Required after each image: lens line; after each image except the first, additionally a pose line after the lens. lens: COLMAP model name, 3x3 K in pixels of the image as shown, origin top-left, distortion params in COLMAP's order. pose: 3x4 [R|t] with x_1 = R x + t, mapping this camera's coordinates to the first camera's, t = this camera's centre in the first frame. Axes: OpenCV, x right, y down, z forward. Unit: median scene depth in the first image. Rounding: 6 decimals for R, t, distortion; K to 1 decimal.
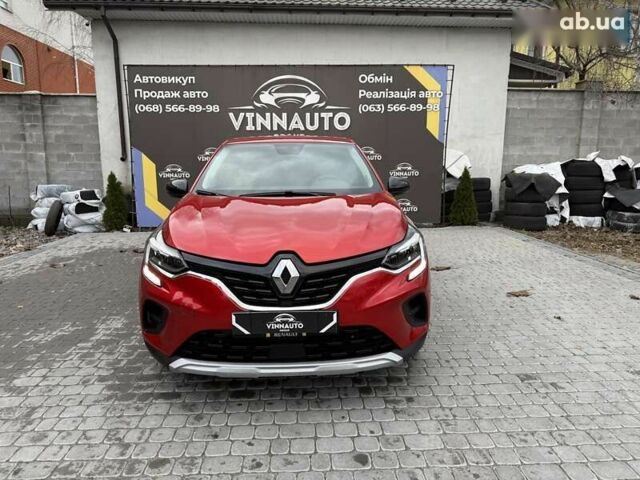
lens RADIAL K [[448.7, 0, 317.2], [0, 448.7, 240.0], [0, 0, 1]] dist [0.098280, -0.153158]
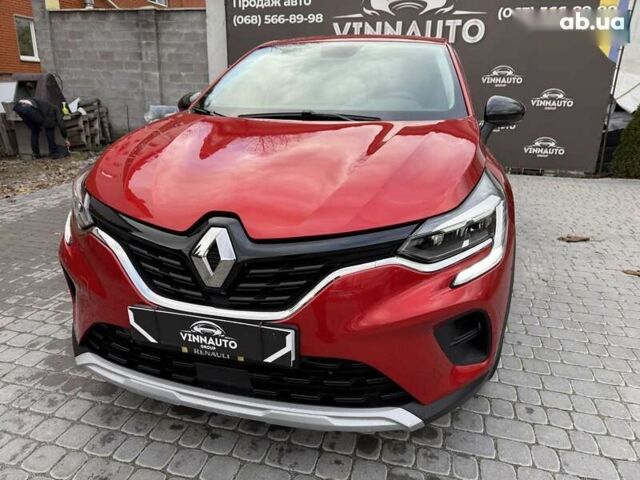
lens RADIAL K [[457.0, 0, 315.7], [0, 457.0, 242.4], [0, 0, 1]] dist [-0.002970, -0.002998]
pose [[0.953987, 0.113569, -0.277507, 0.056025], [-0.071367, 0.984900, 0.157729, -0.010096], [0.291230, -0.130667, 0.947687, 0.131390]]
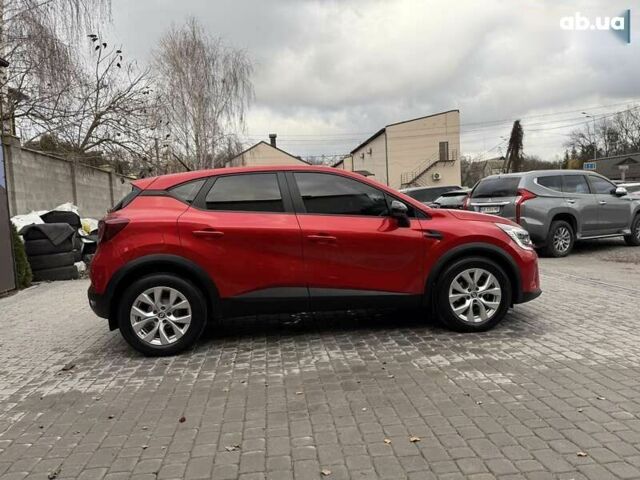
lens RADIAL K [[442.2, 0, 319.9], [0, 442.2, 241.7], [0, 0, 1]] dist [0.097396, -0.141031]
pose [[-0.073784, -0.069530, 0.994848, -0.568062], [0.213061, 0.973436, 0.083835, -0.071497], [-0.974249, 0.218149, -0.057010, 0.538781]]
